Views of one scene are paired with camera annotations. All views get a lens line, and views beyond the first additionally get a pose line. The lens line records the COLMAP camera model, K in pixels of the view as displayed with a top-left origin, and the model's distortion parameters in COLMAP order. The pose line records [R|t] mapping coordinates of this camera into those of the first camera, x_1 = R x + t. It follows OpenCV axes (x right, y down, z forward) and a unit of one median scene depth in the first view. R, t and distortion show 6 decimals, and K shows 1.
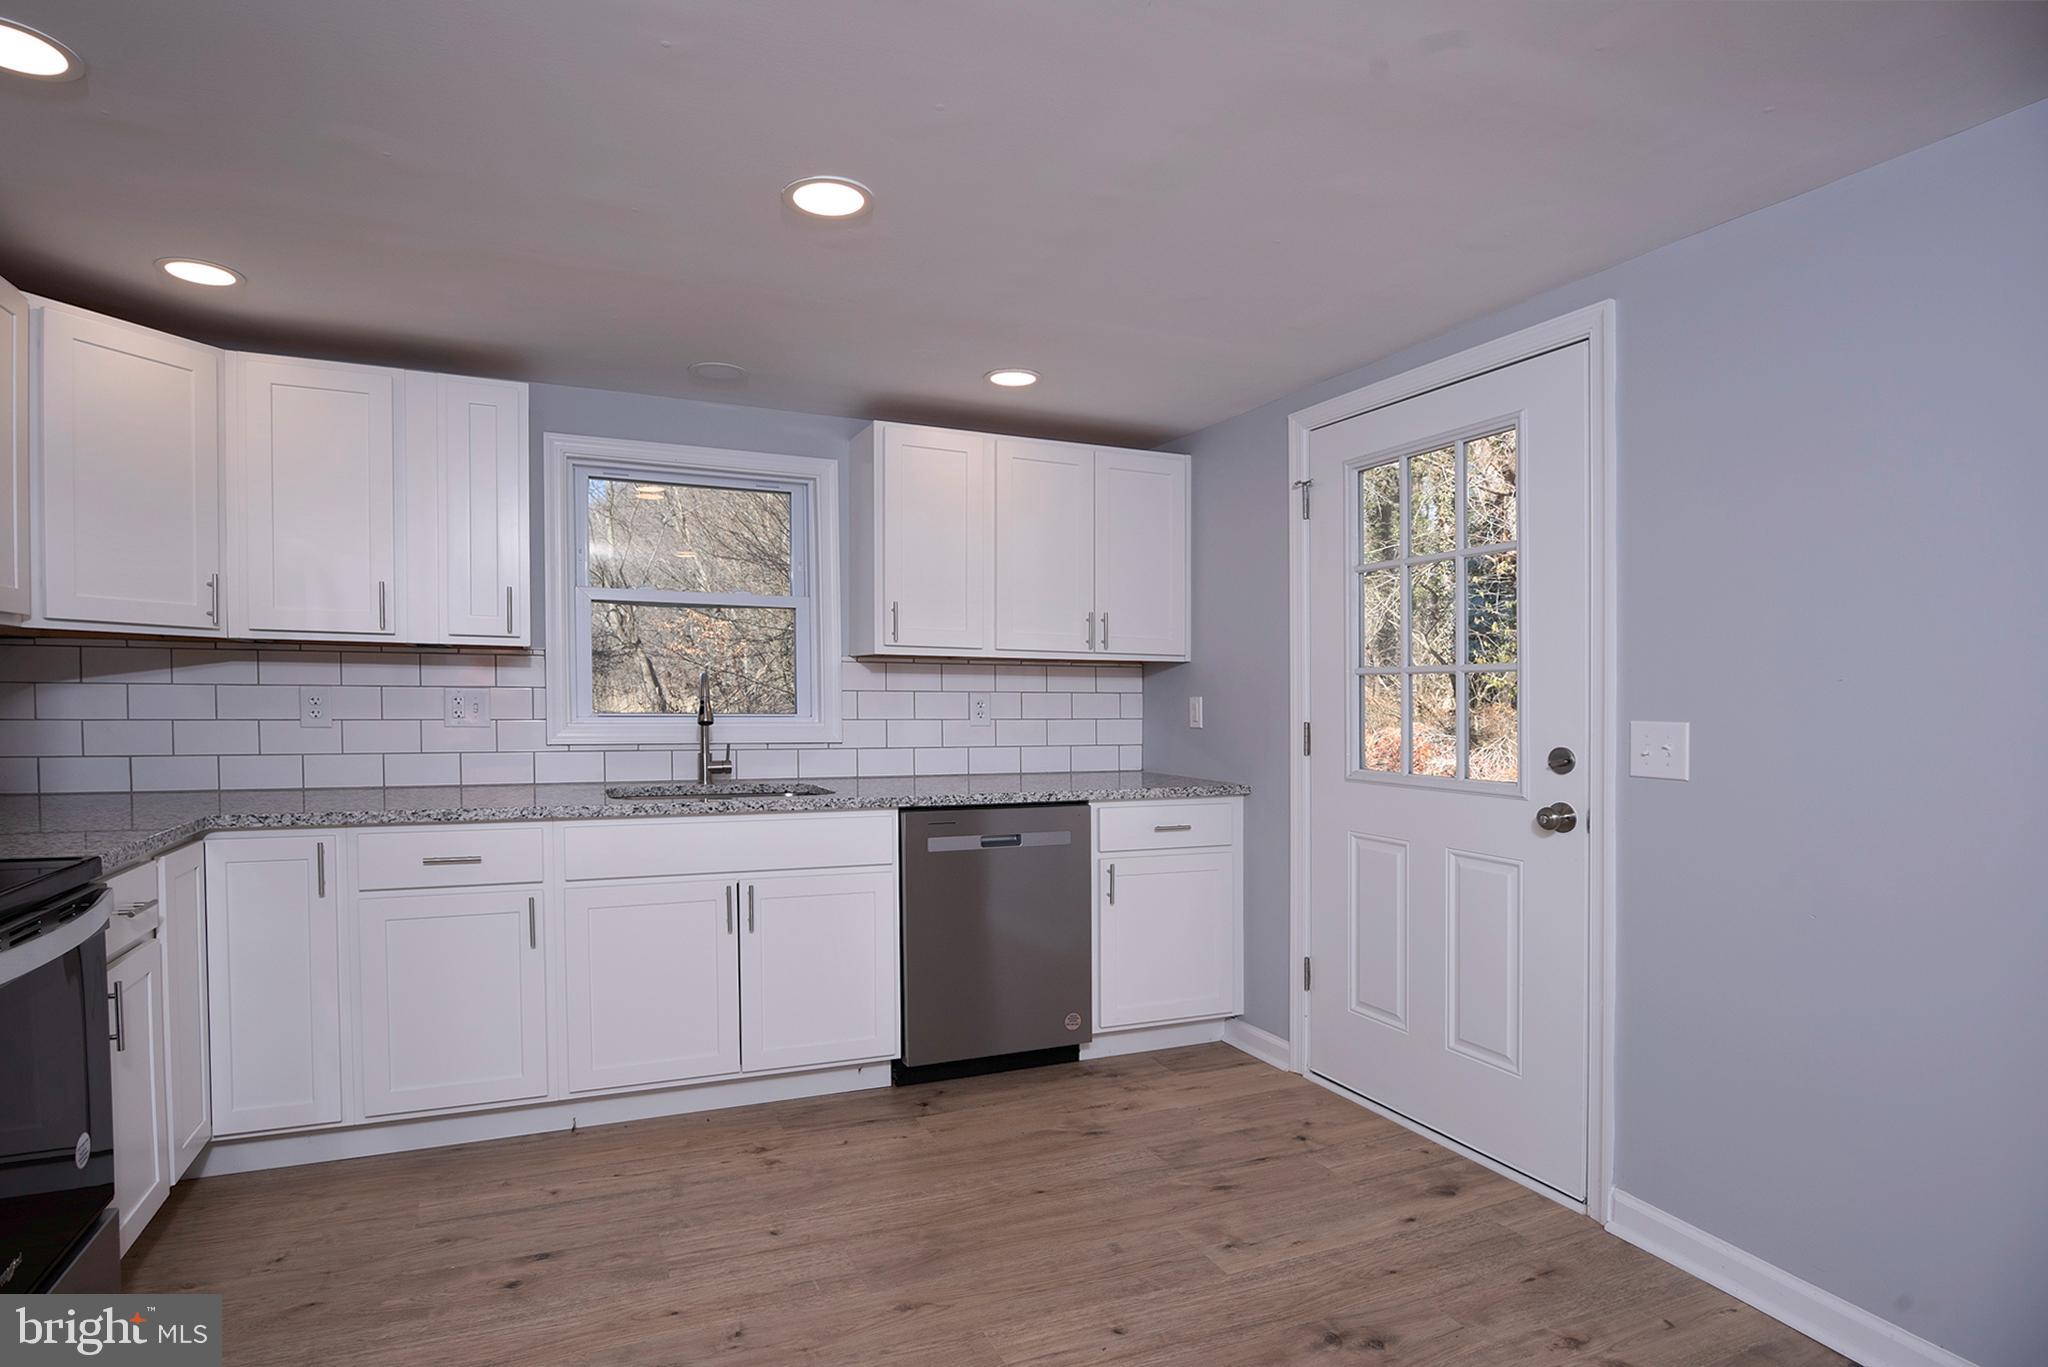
lens RADIAL K [[1021.2, 0, 1023.8], [0, 1021.2, 709.3], [0, 0, 1]] dist [-0.003460, -0.001168]
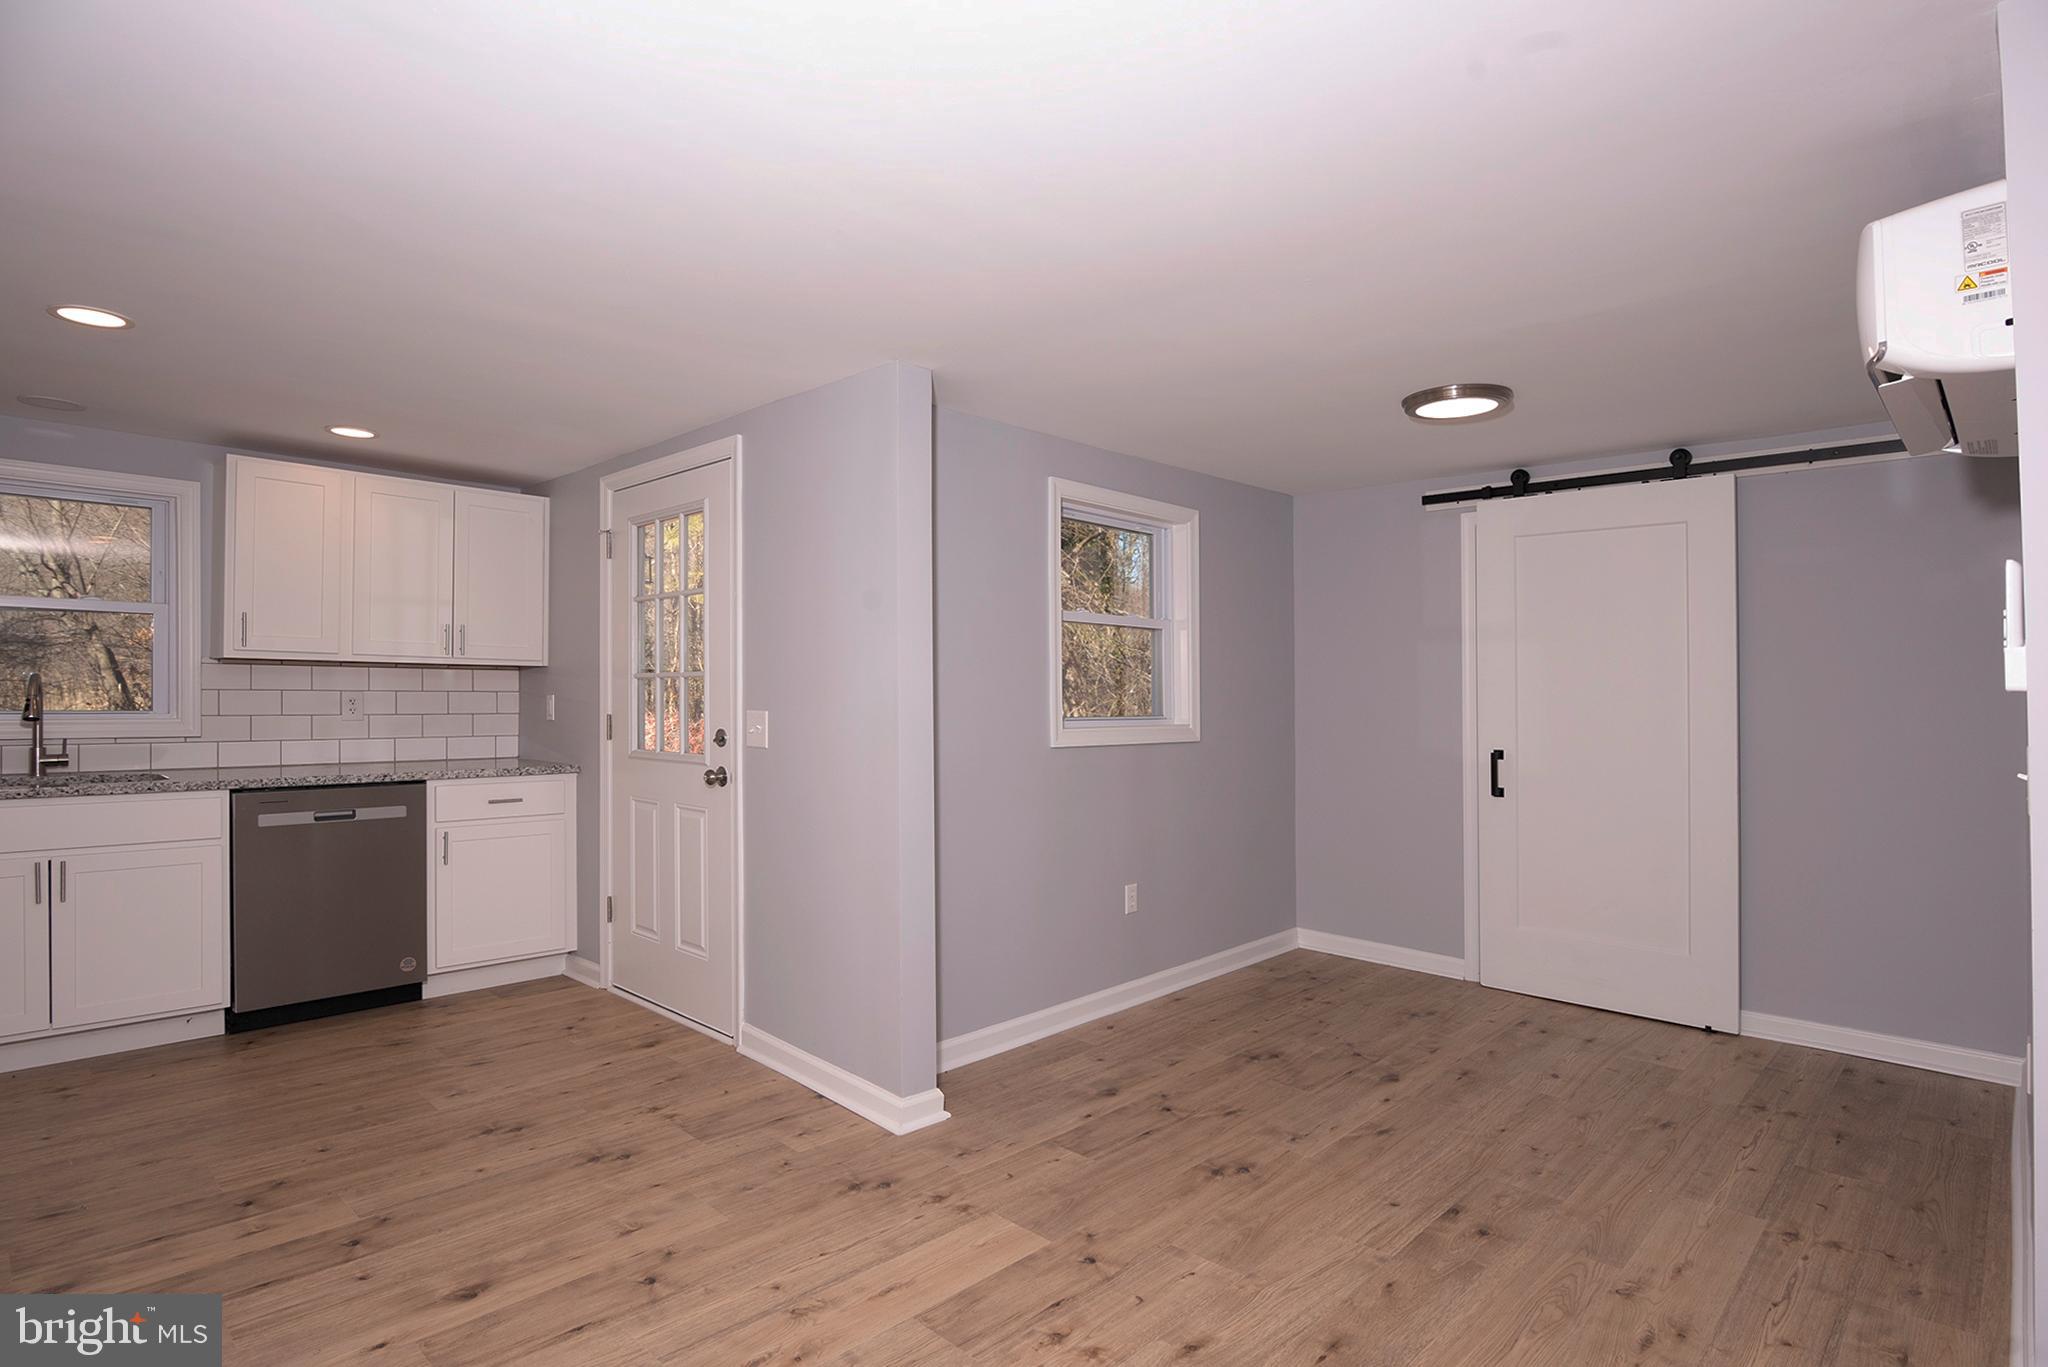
lens RADIAL K [[1053.9, 0, 1016.7], [0, 1053.9, 674.0], [0, 0, 1]] dist [0.000779, -0.000915]
pose [[0.940635, 0.005420, 0.339377, 0.305914], [0.005238, 0.999522, -0.030481, 0.005078], [-0.339380, 0.030449, 0.940157, -0.433353]]
